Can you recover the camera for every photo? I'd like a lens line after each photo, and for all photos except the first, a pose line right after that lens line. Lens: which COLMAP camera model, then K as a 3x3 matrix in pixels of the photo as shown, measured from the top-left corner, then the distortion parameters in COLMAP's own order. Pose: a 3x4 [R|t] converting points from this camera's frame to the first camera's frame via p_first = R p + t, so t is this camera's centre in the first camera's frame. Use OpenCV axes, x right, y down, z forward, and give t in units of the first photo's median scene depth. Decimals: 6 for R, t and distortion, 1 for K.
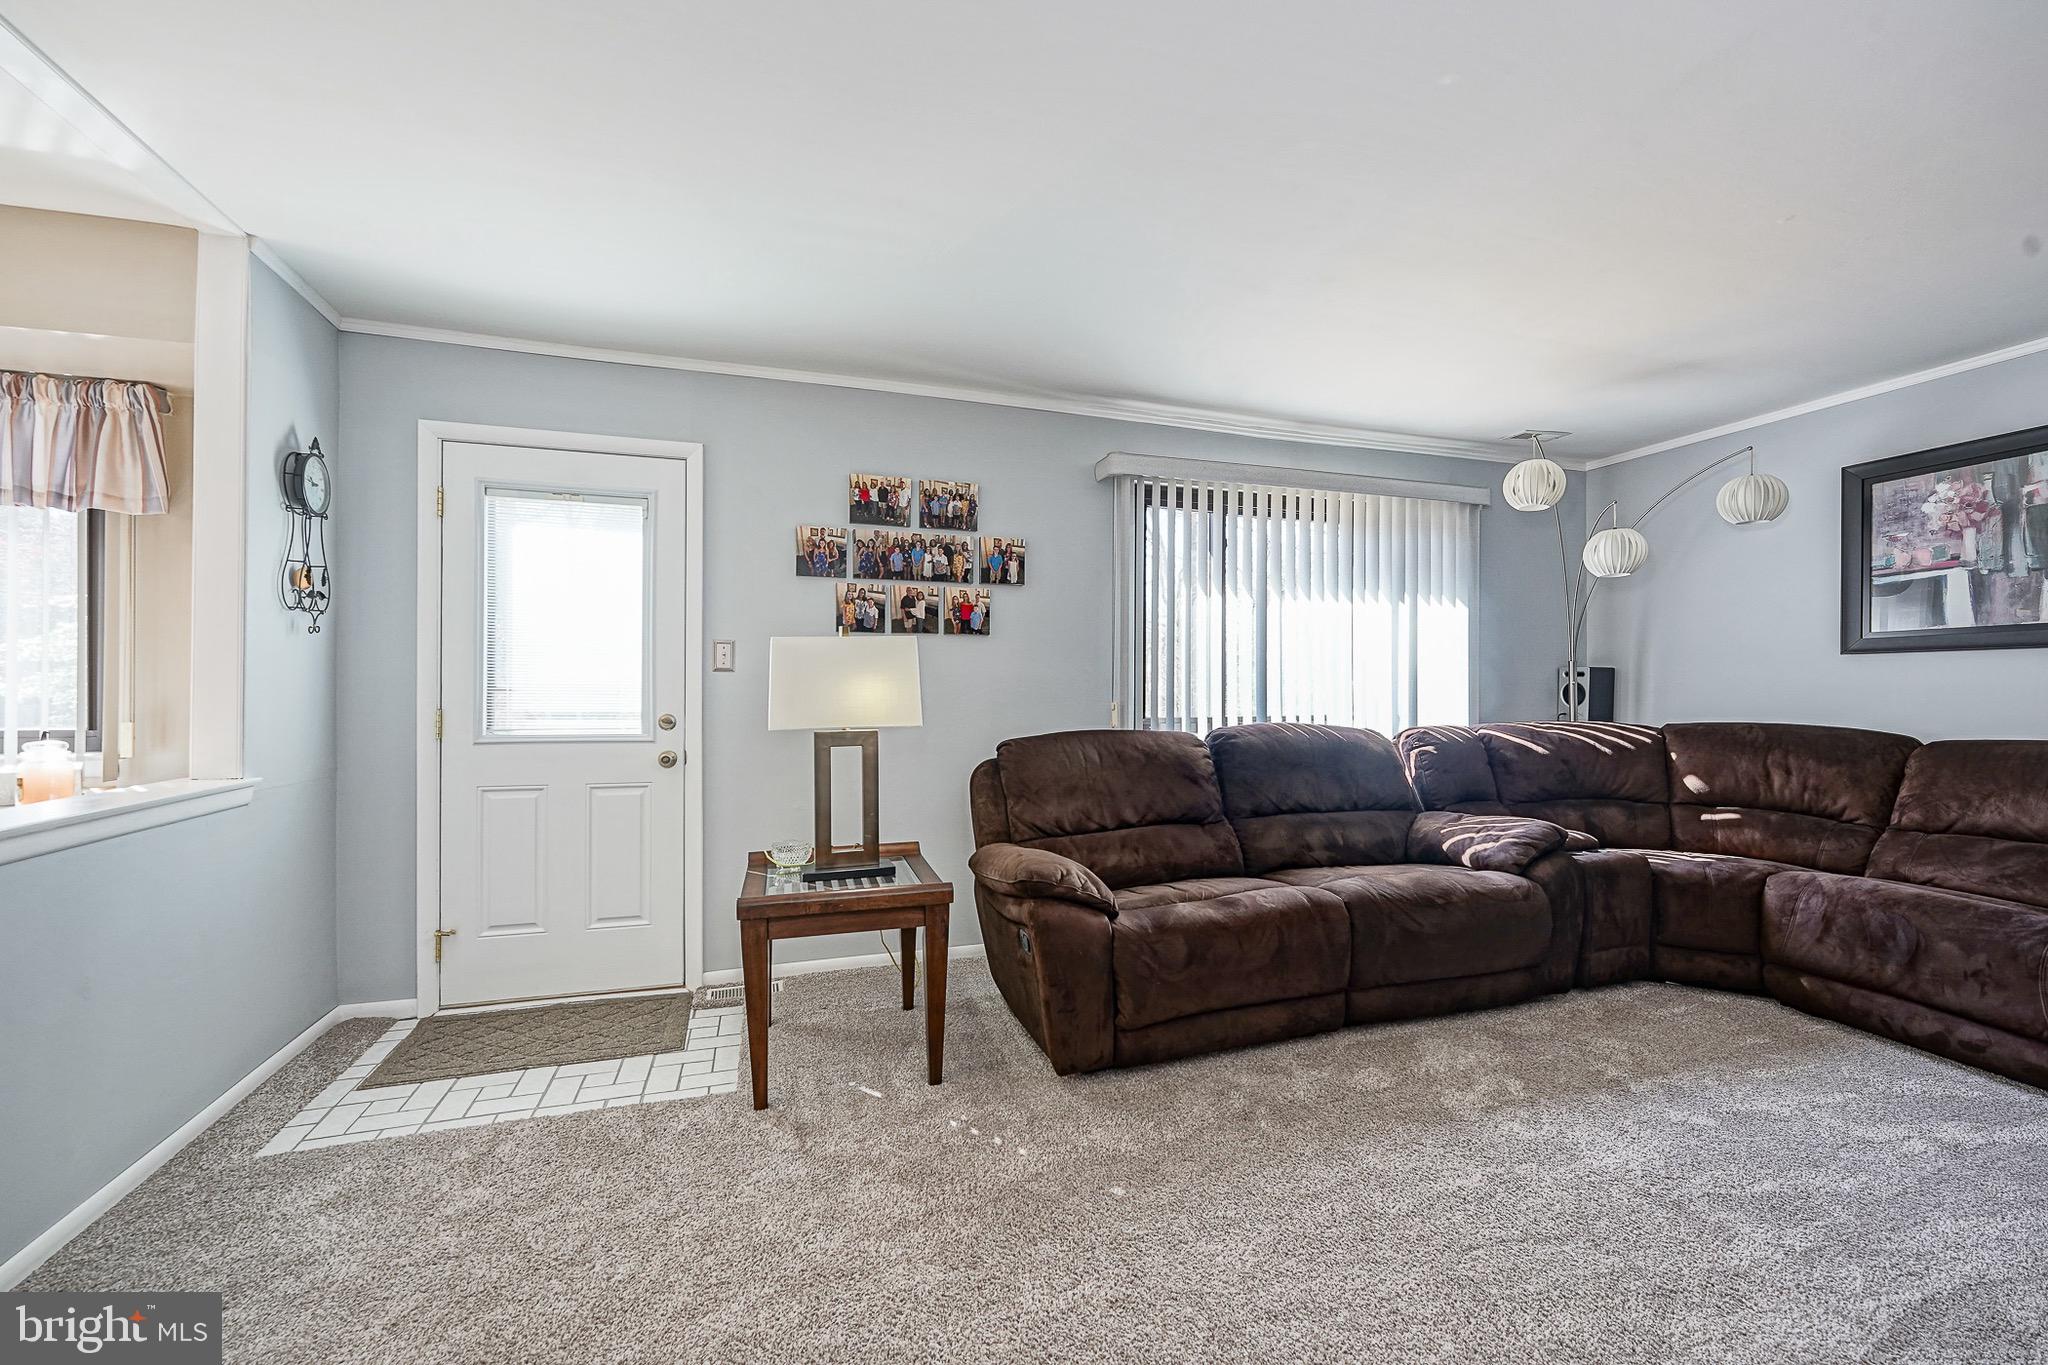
lens RADIAL K [[825.0, 0, 1034.2], [0, 825.0, 688.7], [0, 0, 1]] dist [-0.001572, 0.000198]
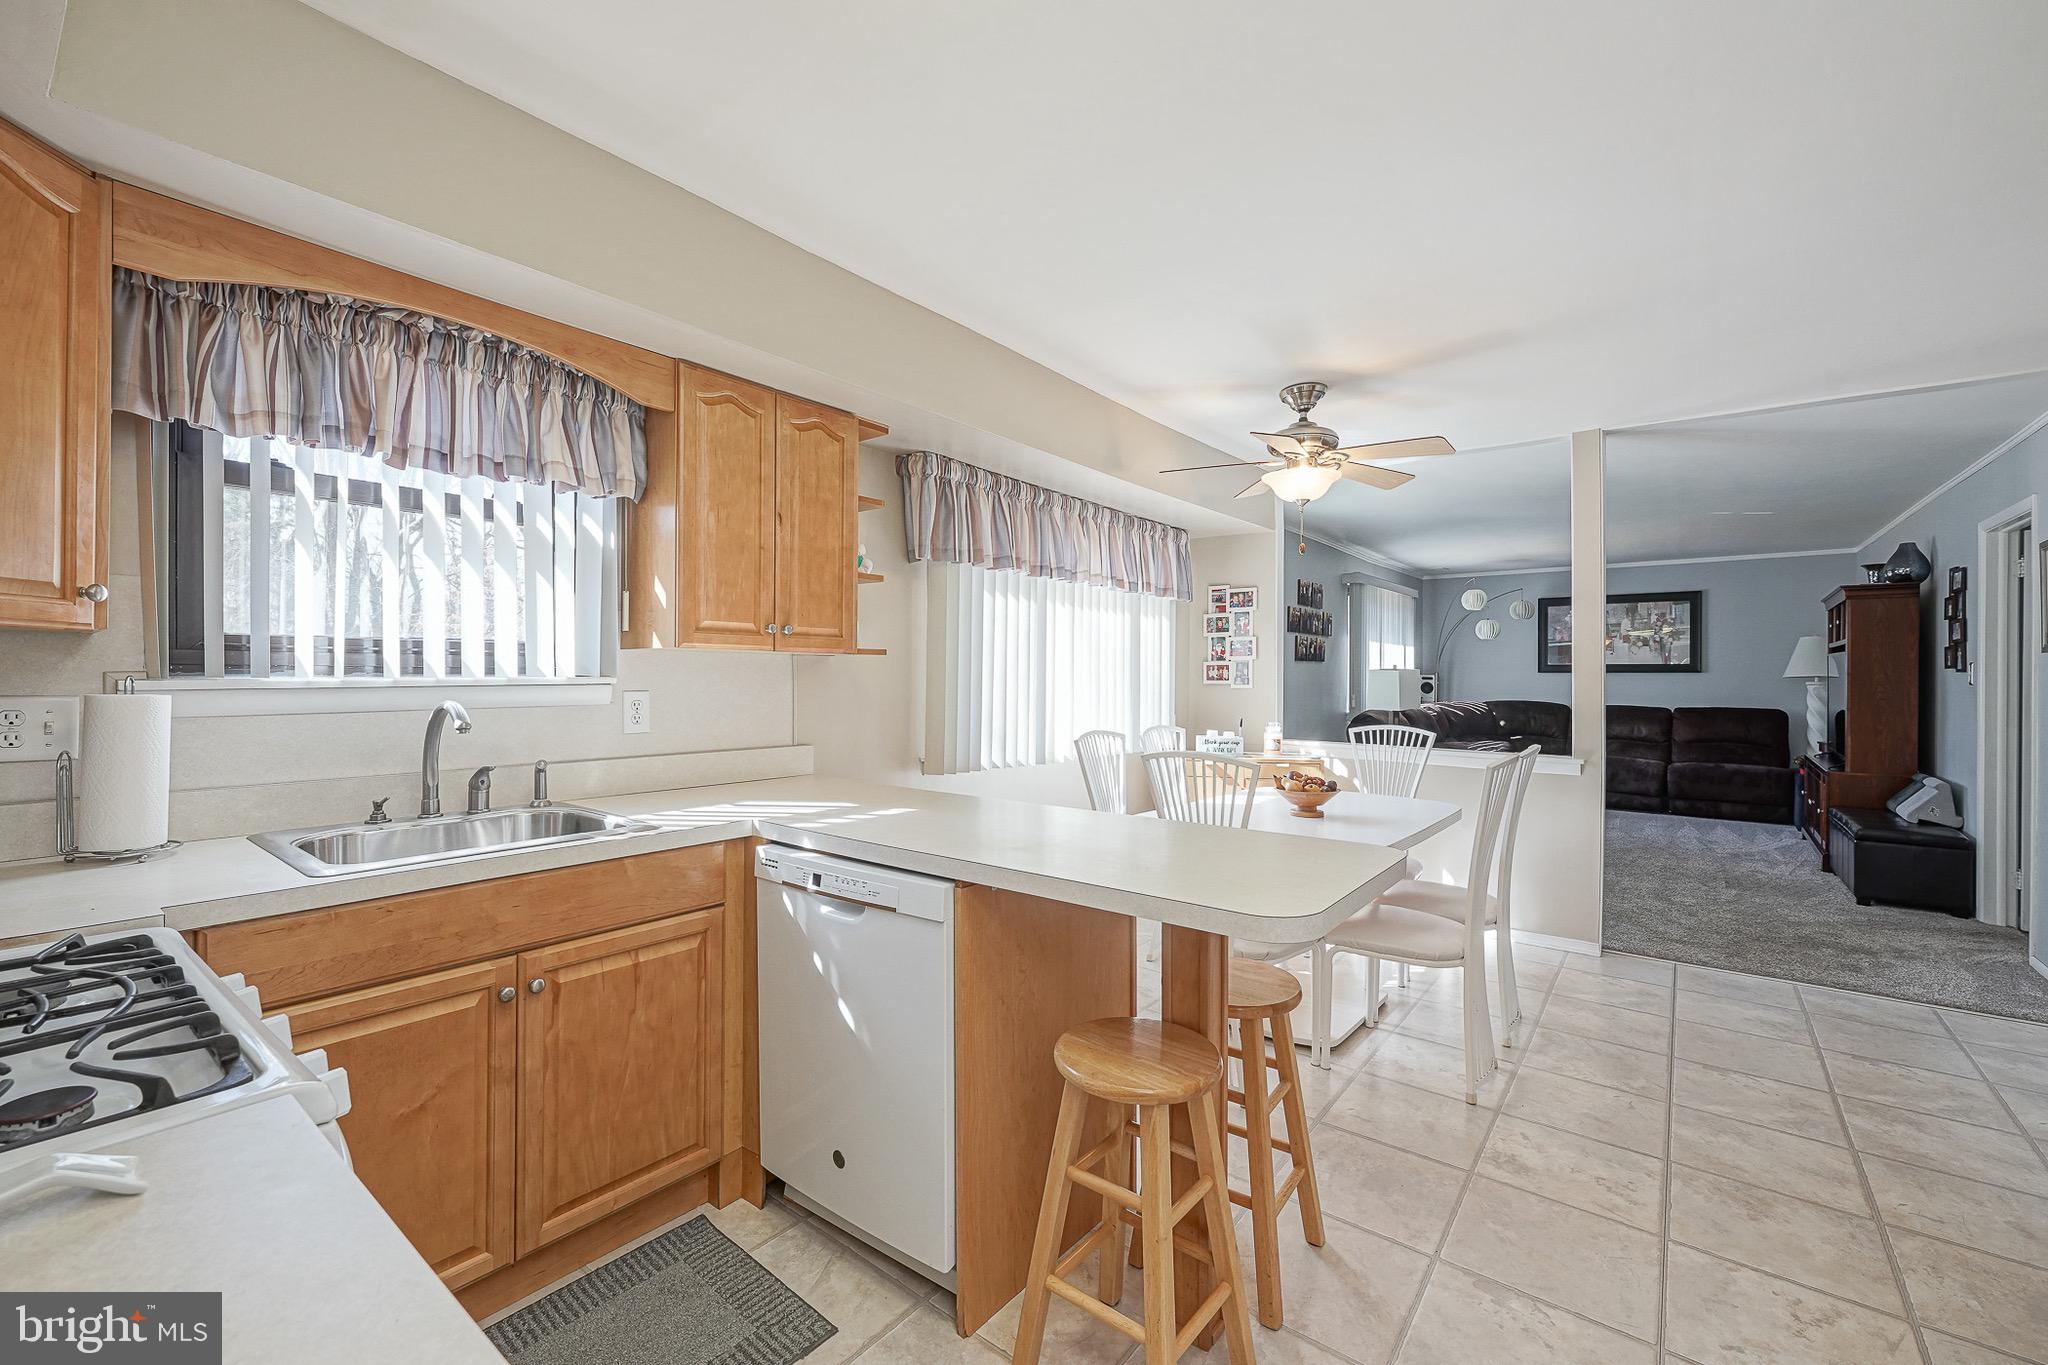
lens RADIAL K [[825.0, 0, 1037.6], [0, 825.0, 687.8], [0, 0, 1]] dist [-0.001572, 0.000198]
pose [[0.832148, -0.007125, 0.554509, -1.810182], [-0.002849, 0.999849, 0.017124, -0.037236], [-0.554547, -0.015829, 0.832002, -0.275041]]
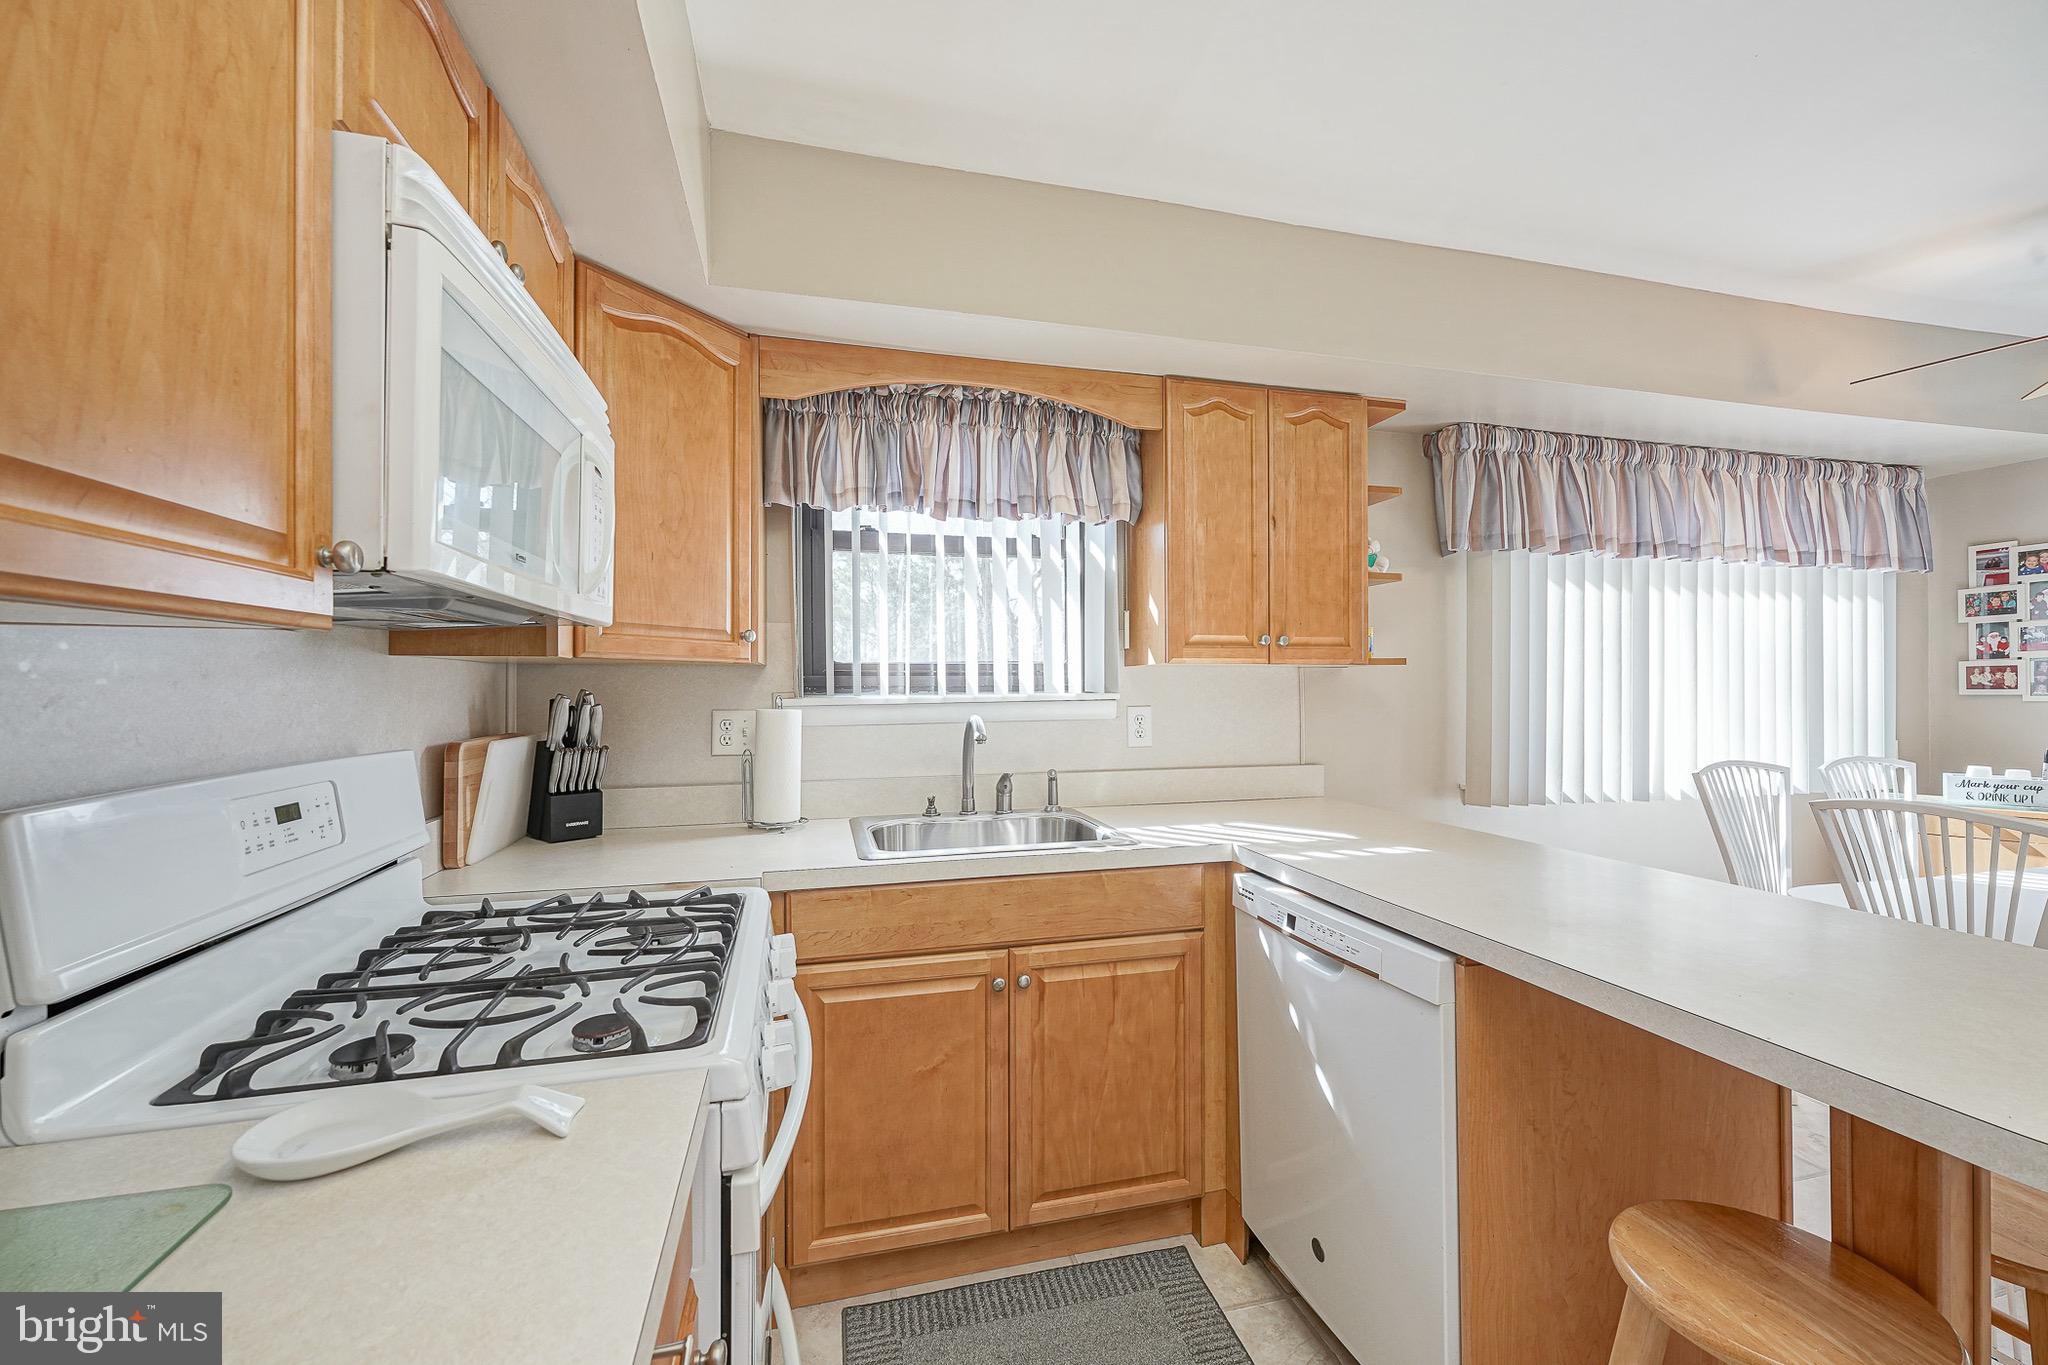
lens RADIAL K [[825.0, 0, 1028.3], [0, 825.0, 692.1], [0, 0, 1]] dist [-0.001572, 0.000198]
pose [[0.997890, -0.008493, -0.064367, -1.755387], [0.008828, 0.999949, 0.004910, -0.038372], [0.064322, -0.005468, 0.997914, -0.235255]]
